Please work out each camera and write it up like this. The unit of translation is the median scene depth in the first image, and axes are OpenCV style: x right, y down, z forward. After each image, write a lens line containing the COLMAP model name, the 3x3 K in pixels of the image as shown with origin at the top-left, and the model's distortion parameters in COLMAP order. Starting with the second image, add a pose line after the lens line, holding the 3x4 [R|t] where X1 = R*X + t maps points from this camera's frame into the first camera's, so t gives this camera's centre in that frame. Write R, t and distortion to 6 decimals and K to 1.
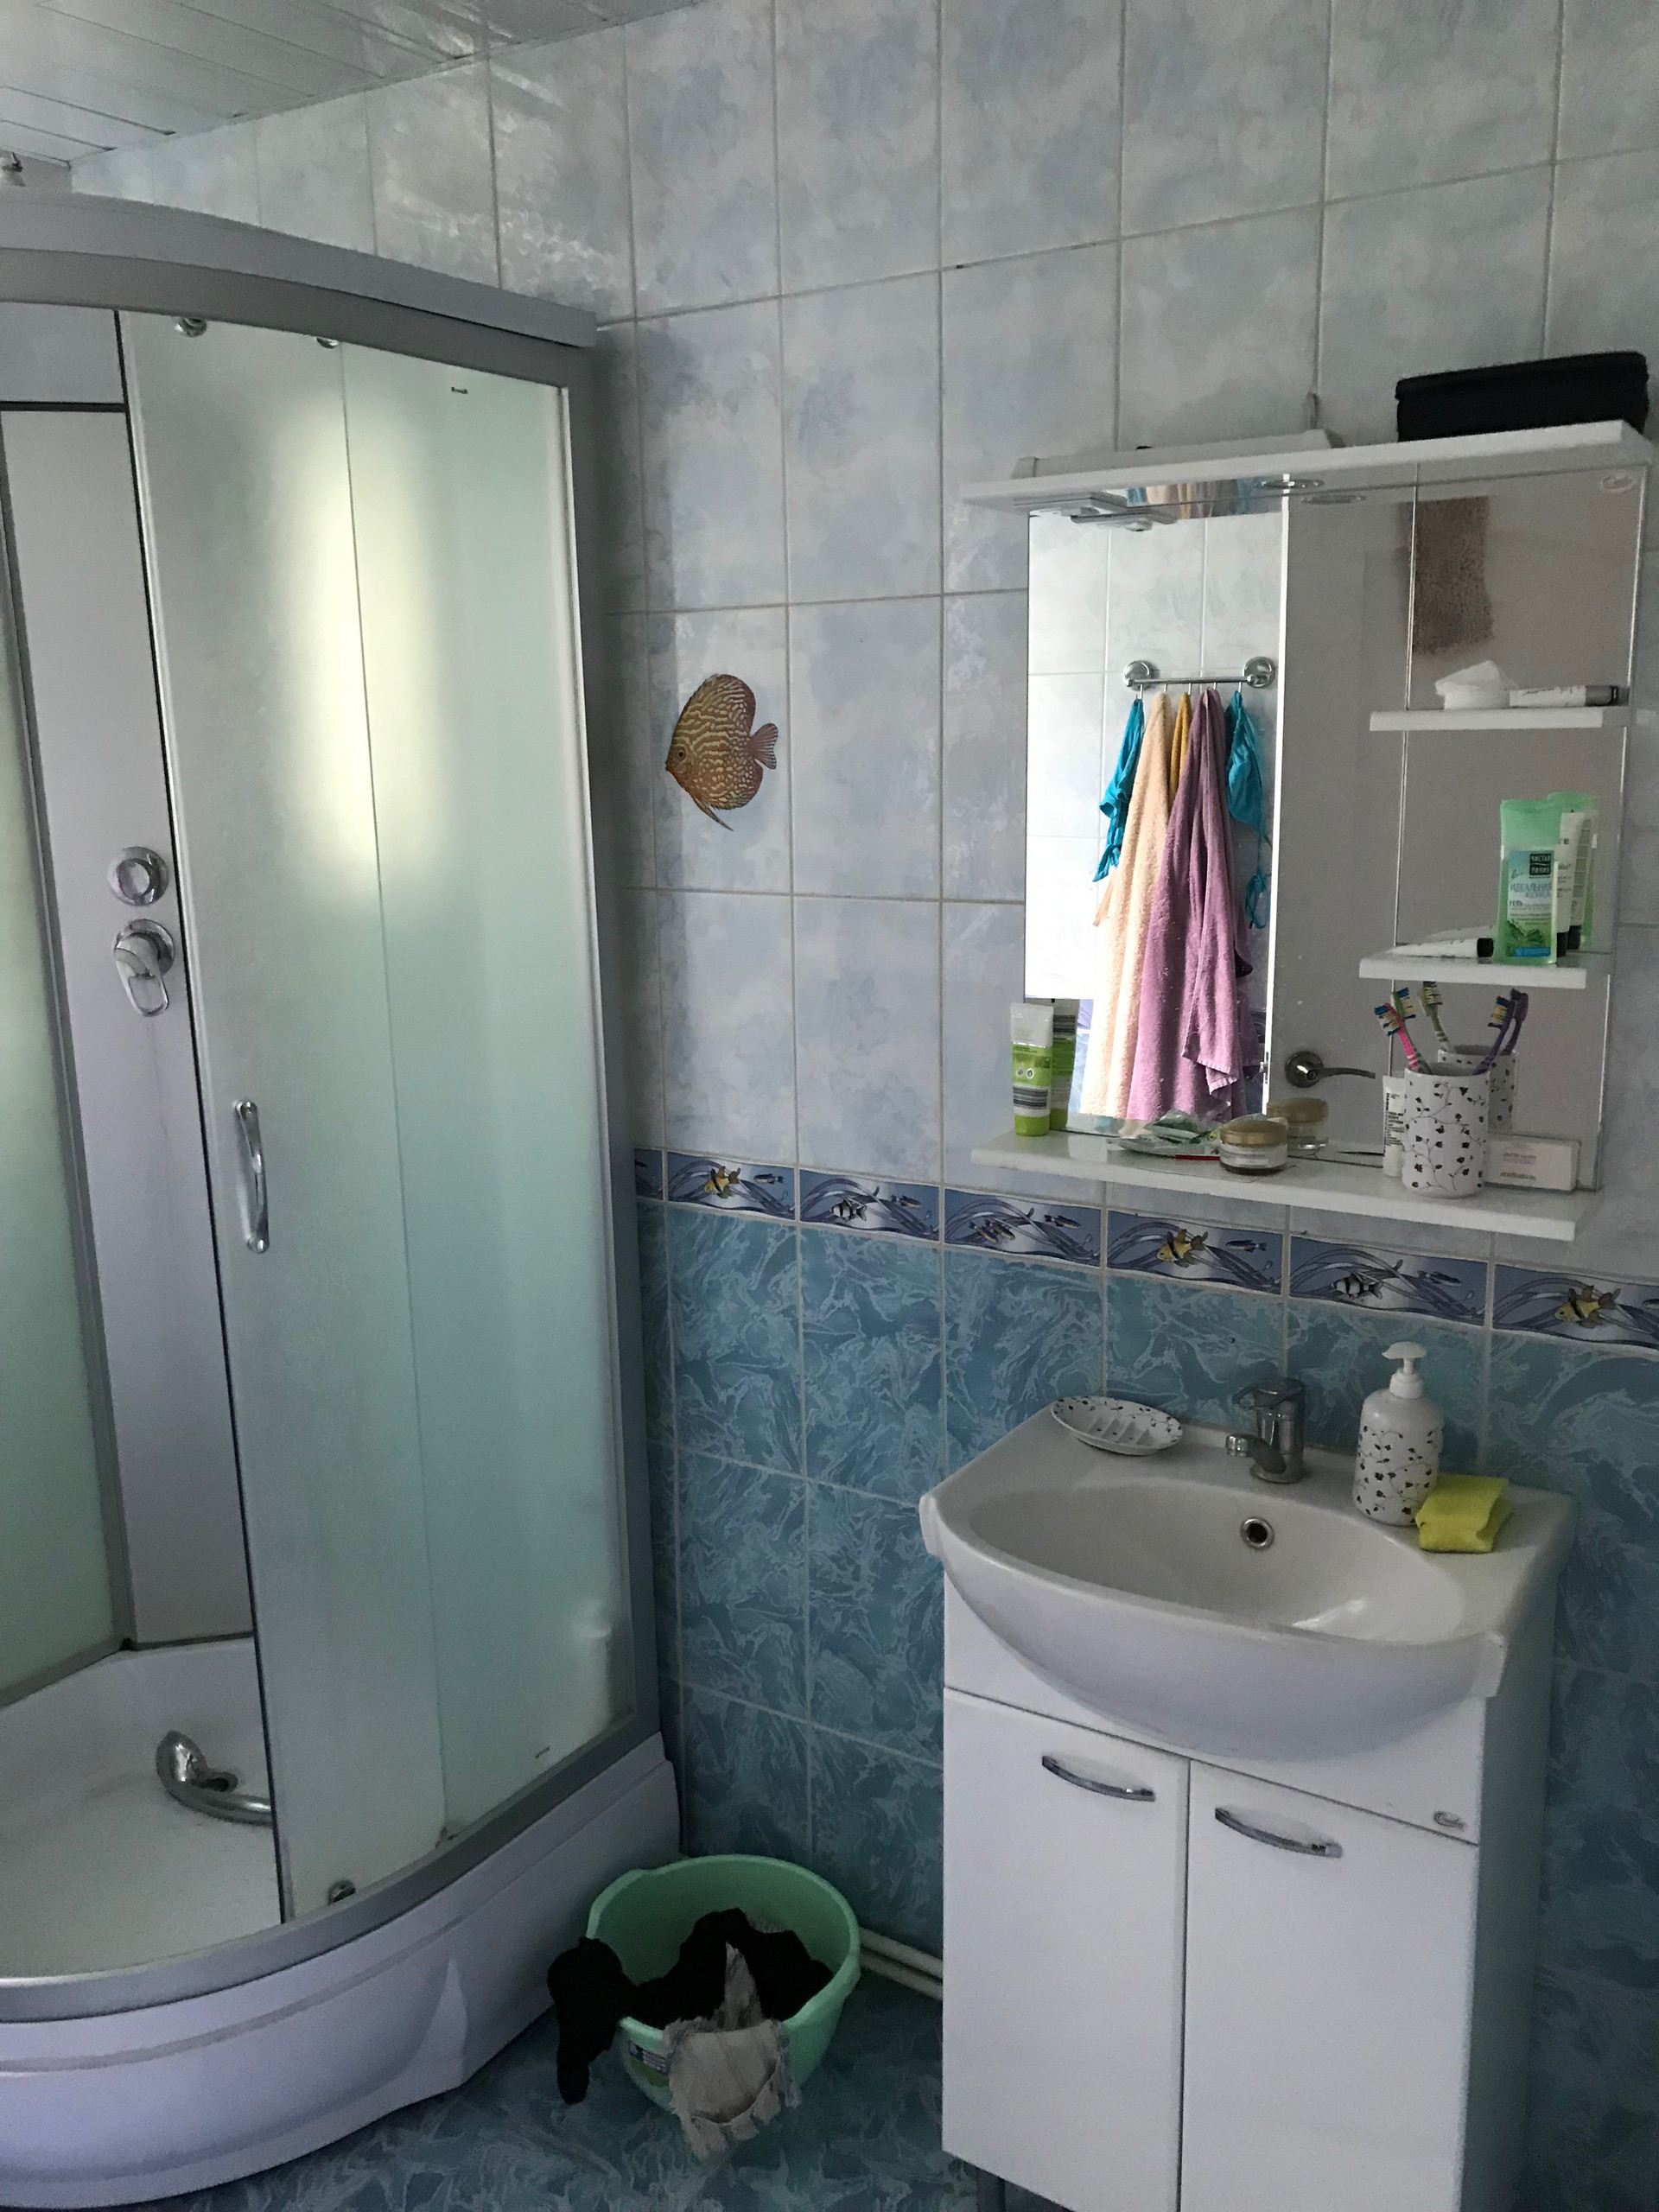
lens RADIAL K [[1815.2, 0, 824.1], [0, 1815.2, 1093.9], [0, 0, 1]] dist [0.036475, -0.028997]
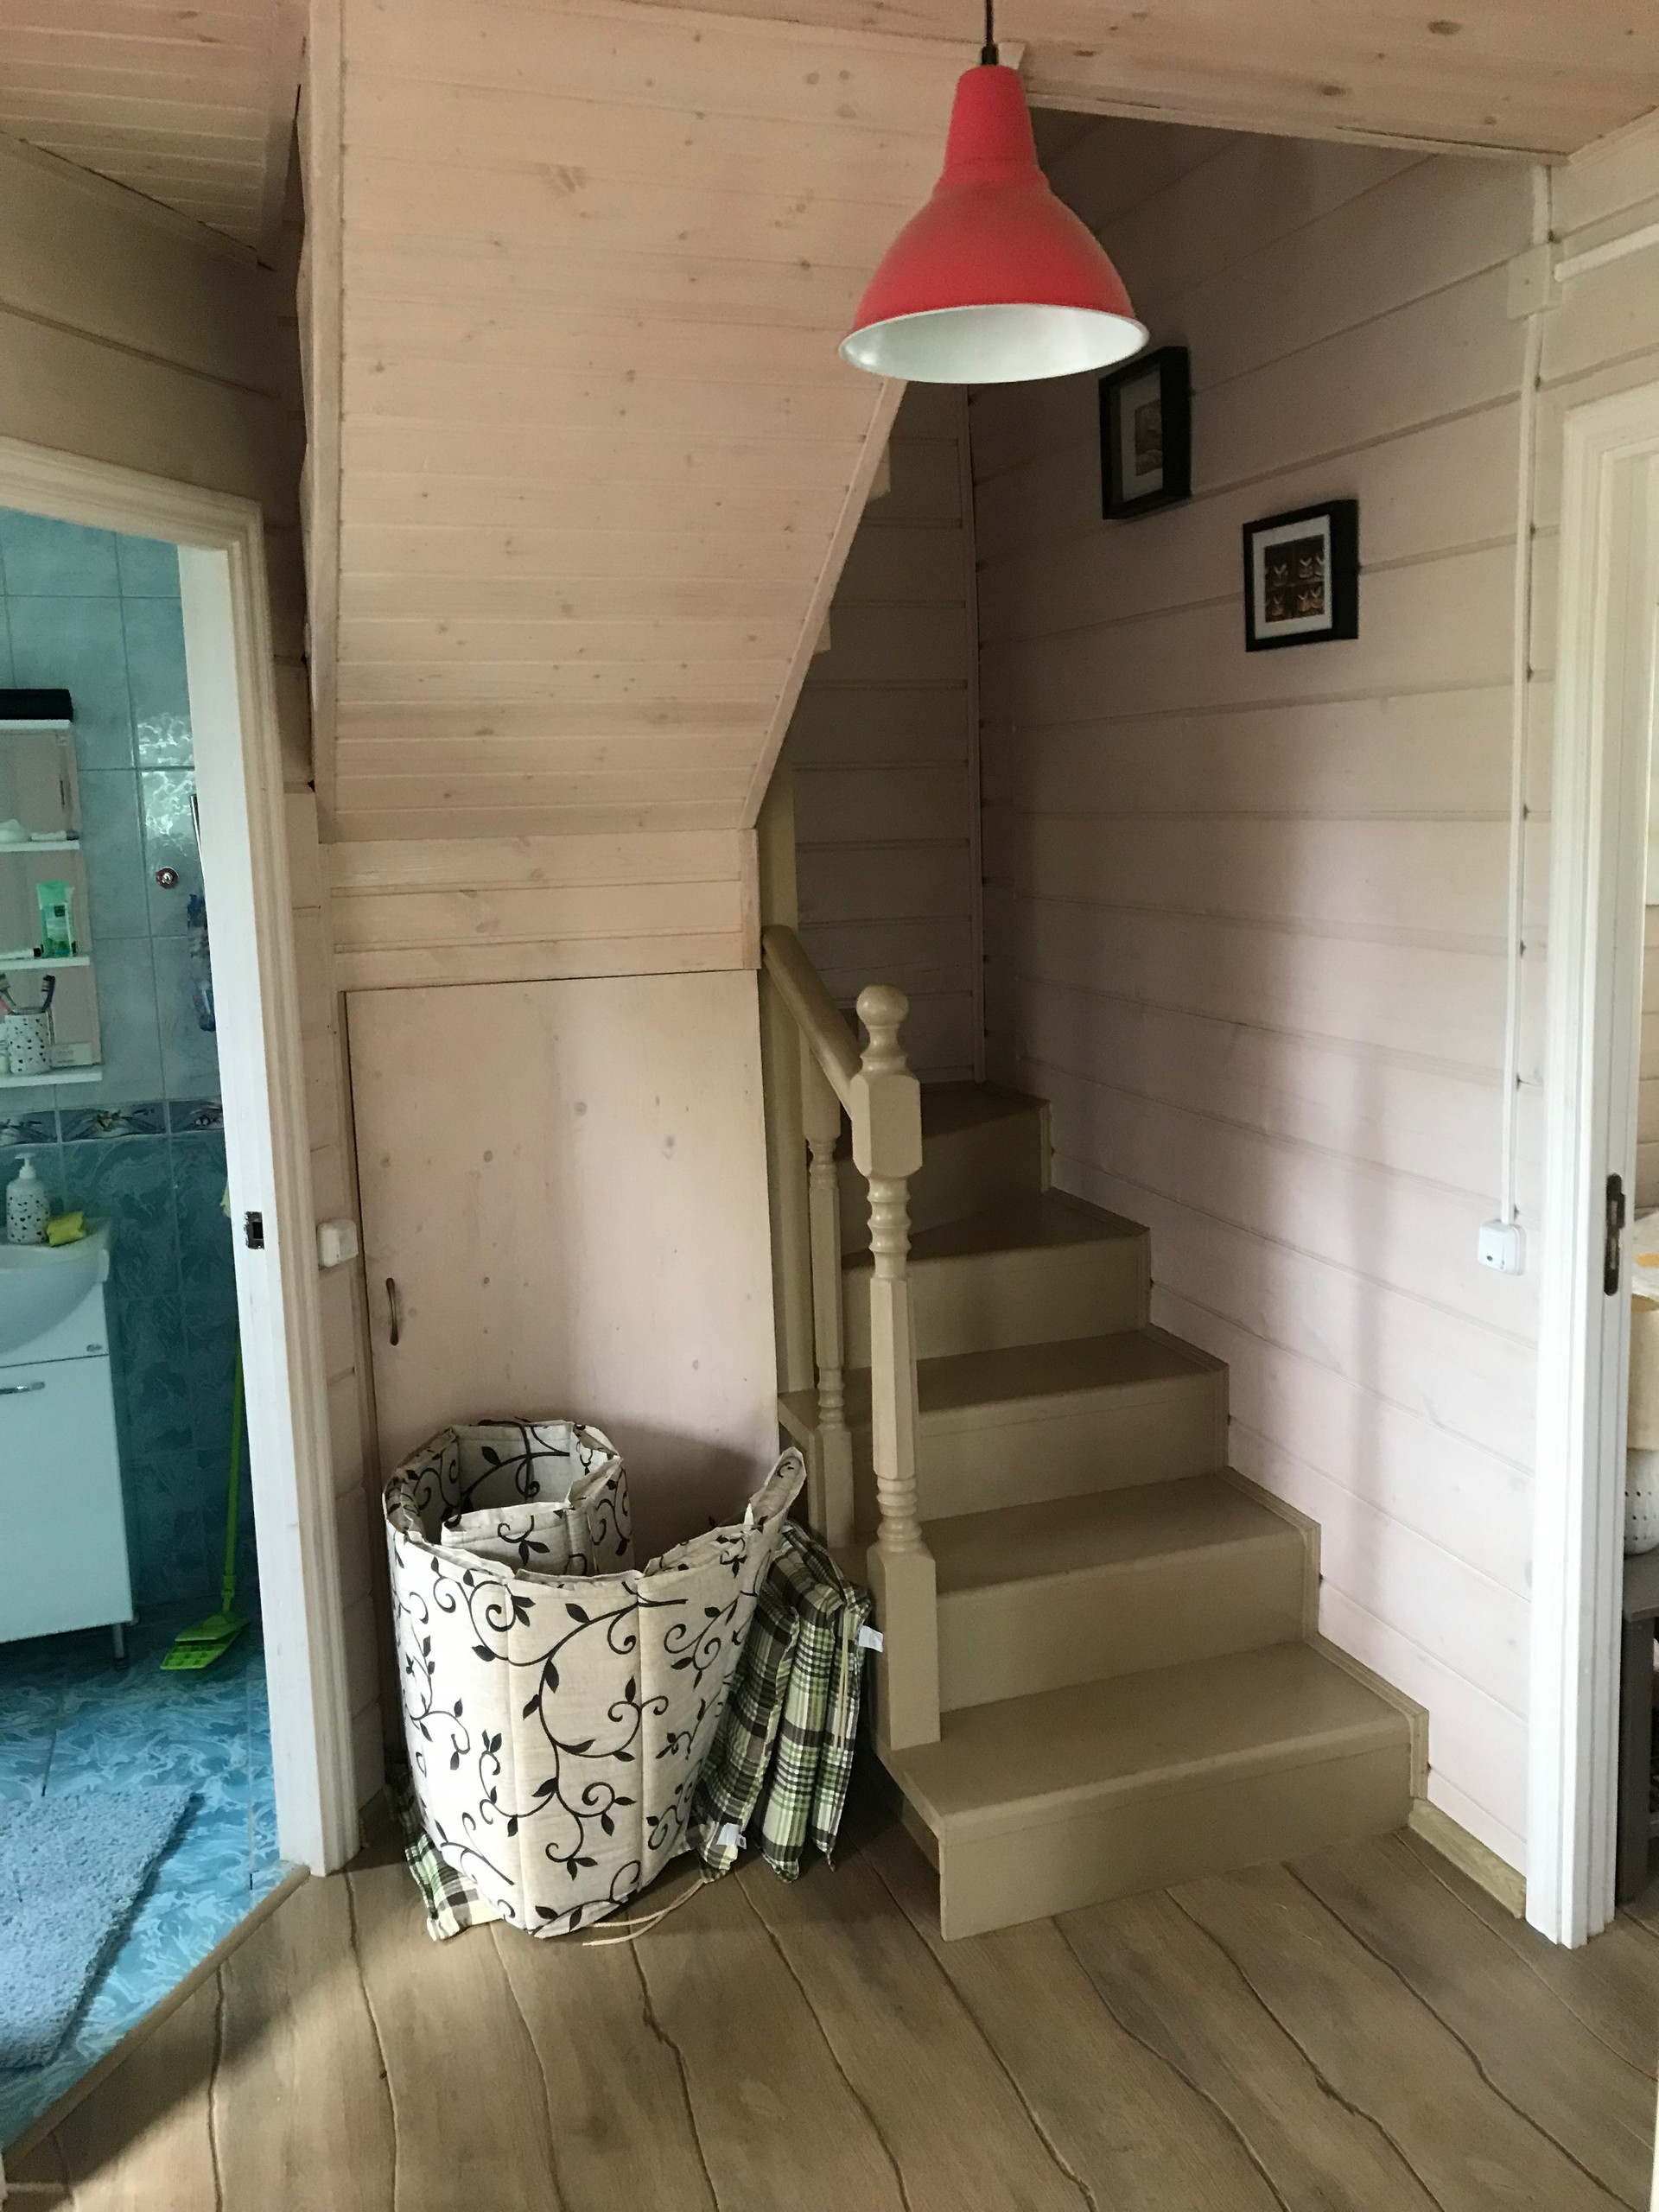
lens RADIAL K [[1815.2, 0, 848.4], [0, 1815.2, 1084.1], [0, 0, 1]] dist [0.036475, -0.028997]
pose [[0.627180, -0.112778, 0.770666, -0.671428], [0.168054, 0.985749, 0.007489, 0.204992], [-0.760529, 0.124816, 0.637195, -1.010150]]
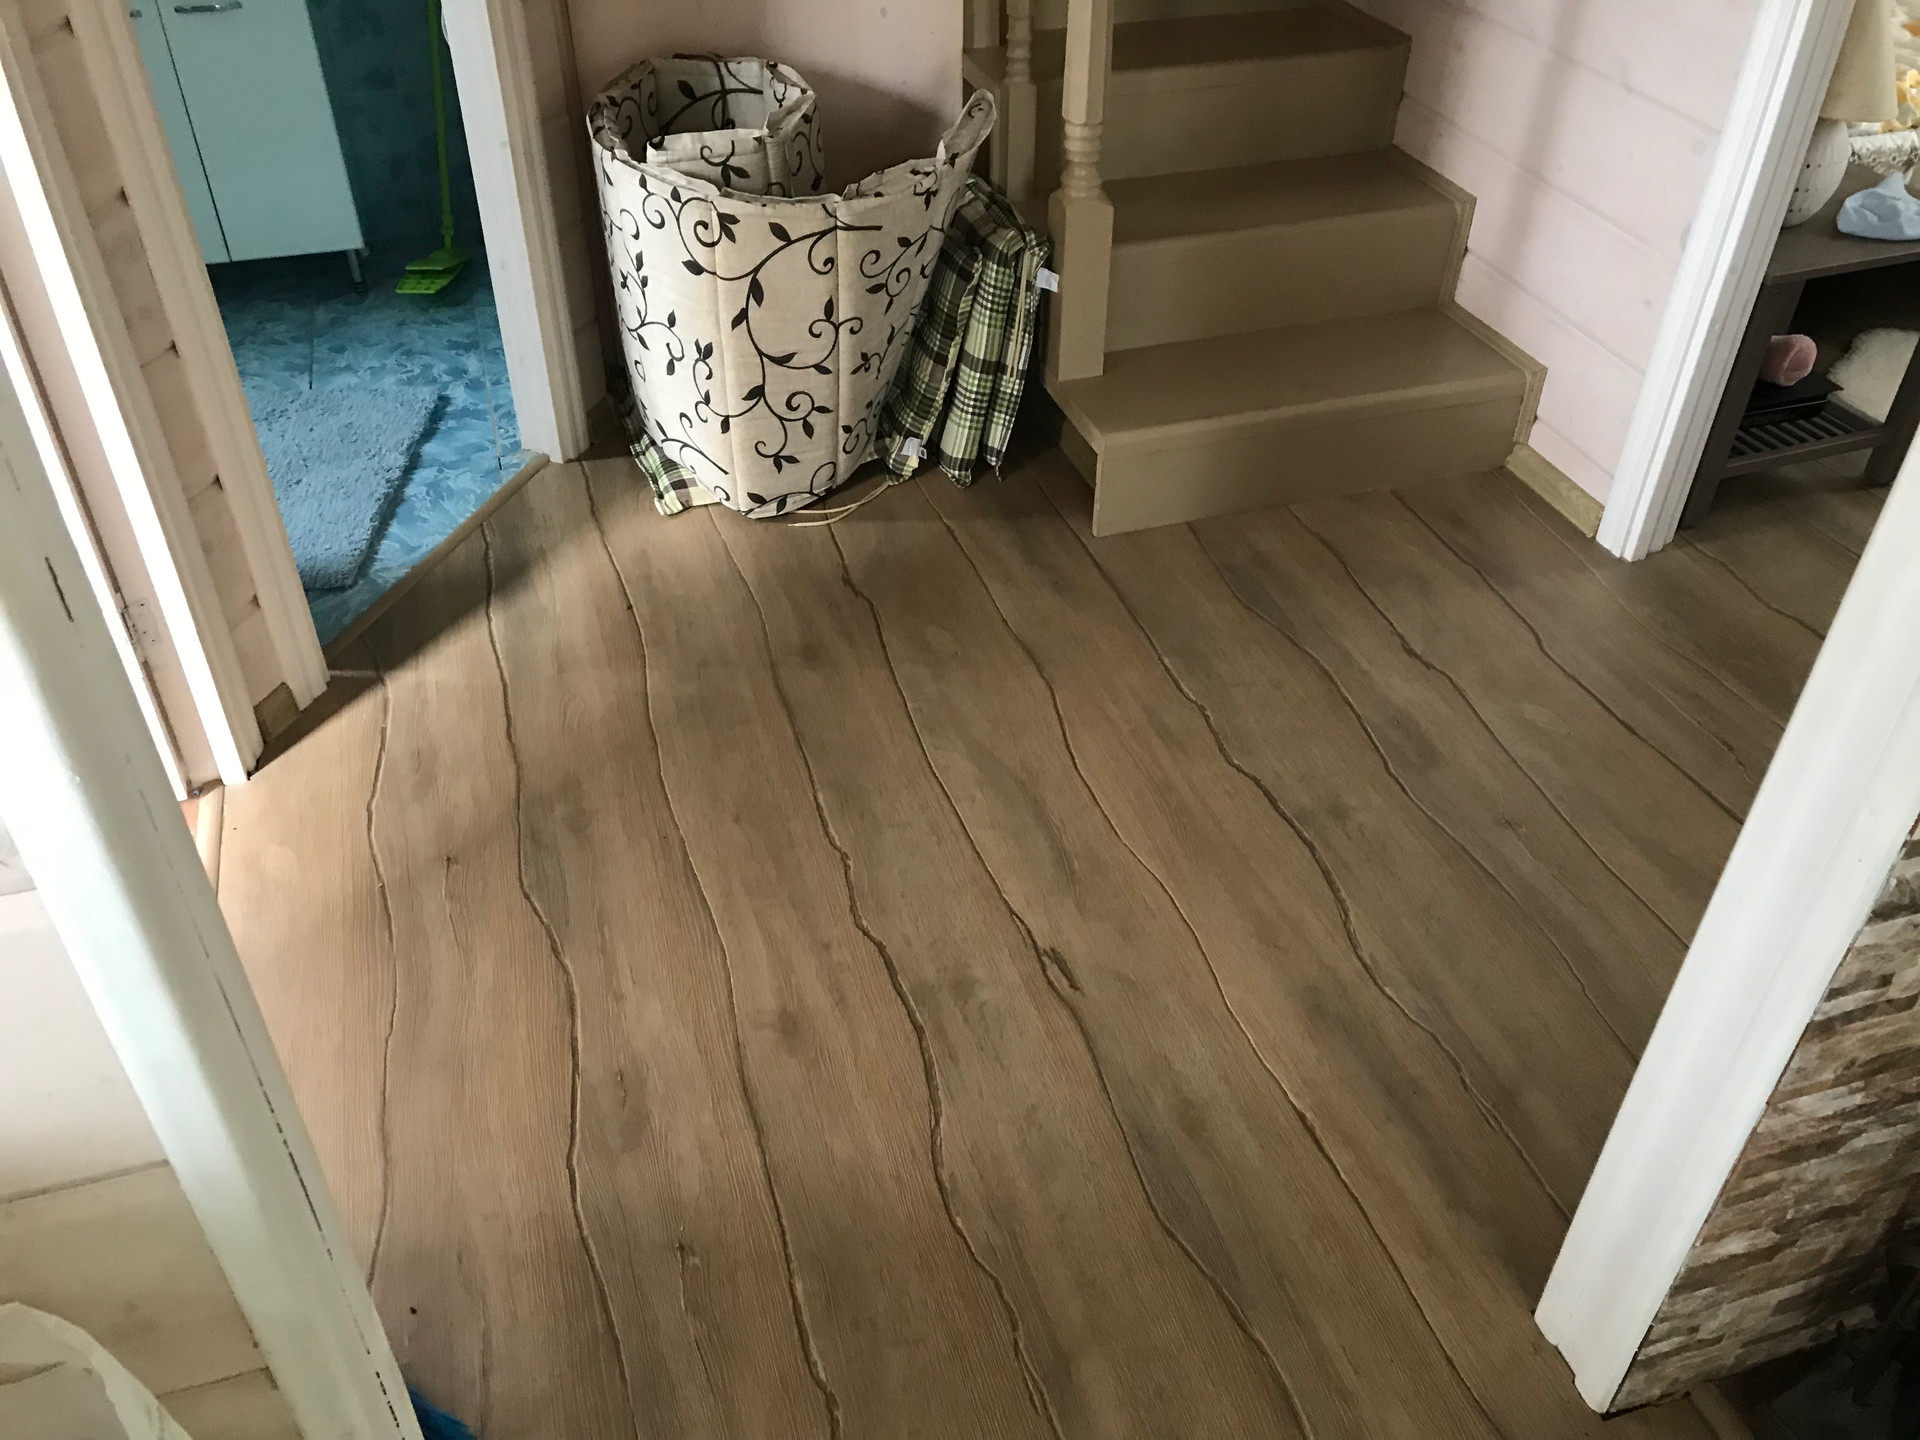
lens RADIAL K [[1575.6, 0, 955.0], [0, 1575.6, 729.1], [0, 0, 1]] dist [0.036475, -0.028997]
pose [[0.651101, -0.451318, 0.610230, -0.647598], [0.127983, 0.857772, 0.497843, 0.307648], [-0.748123, -0.246047, 0.616257, -0.909338]]
